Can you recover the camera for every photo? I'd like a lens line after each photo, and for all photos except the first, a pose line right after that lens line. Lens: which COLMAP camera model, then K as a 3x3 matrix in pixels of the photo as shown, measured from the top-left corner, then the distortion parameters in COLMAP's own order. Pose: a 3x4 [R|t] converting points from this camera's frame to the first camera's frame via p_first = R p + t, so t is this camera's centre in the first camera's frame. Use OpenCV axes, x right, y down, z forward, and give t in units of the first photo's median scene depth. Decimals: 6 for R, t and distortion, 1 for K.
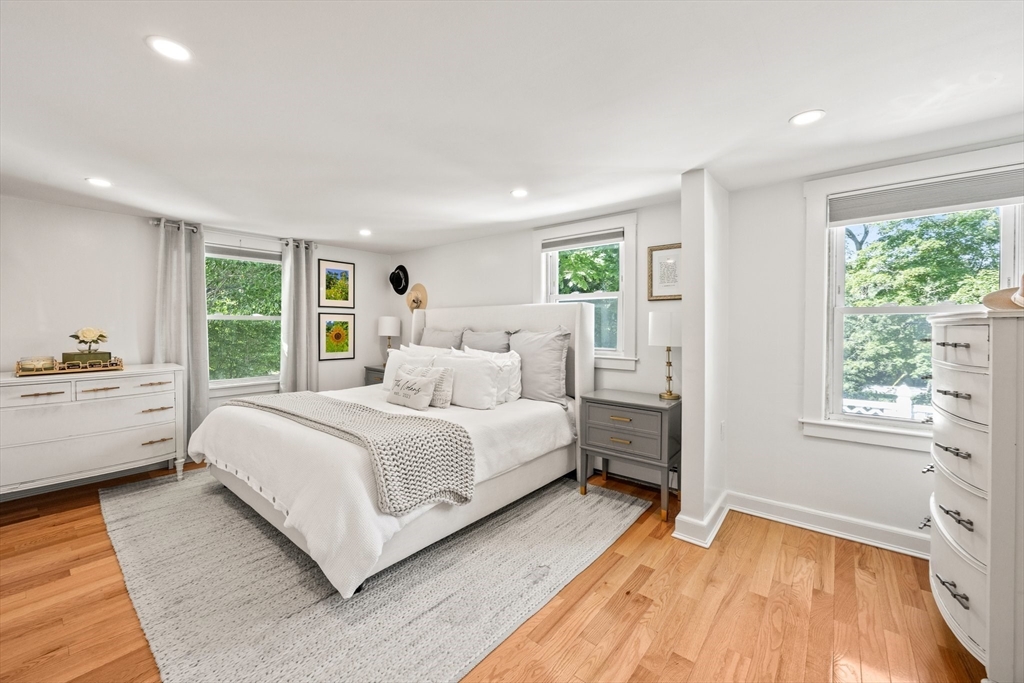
lens RADIAL K [[396.6, 0, 516.5], [0, 396.6, 330.7], [0, 0, 1]] dist [-0.000571, 0.000049]
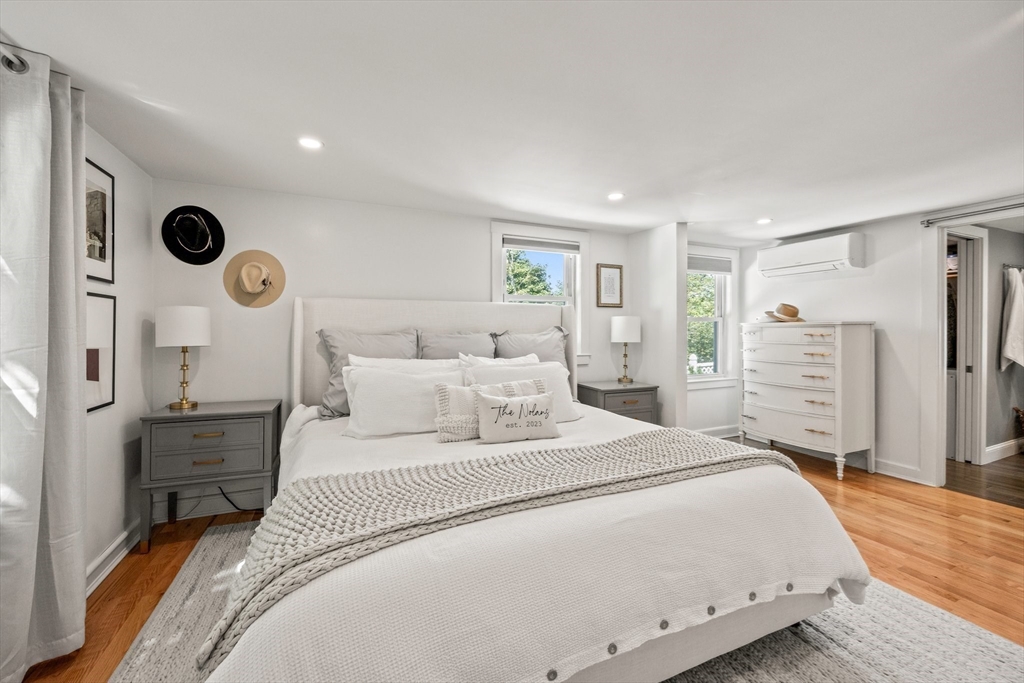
lens RADIAL K [[384.9, 0, 484.2], [0, 384.9, 342.8], [0, 0, 1]] dist [0.000351, 0.000068]
pose [[0.489342, -0.036845, 0.871313, -0.840792], [0.003758, 0.999187, 0.040142, -0.011733], [-0.872084, -0.016369, 0.489083, 0.667243]]
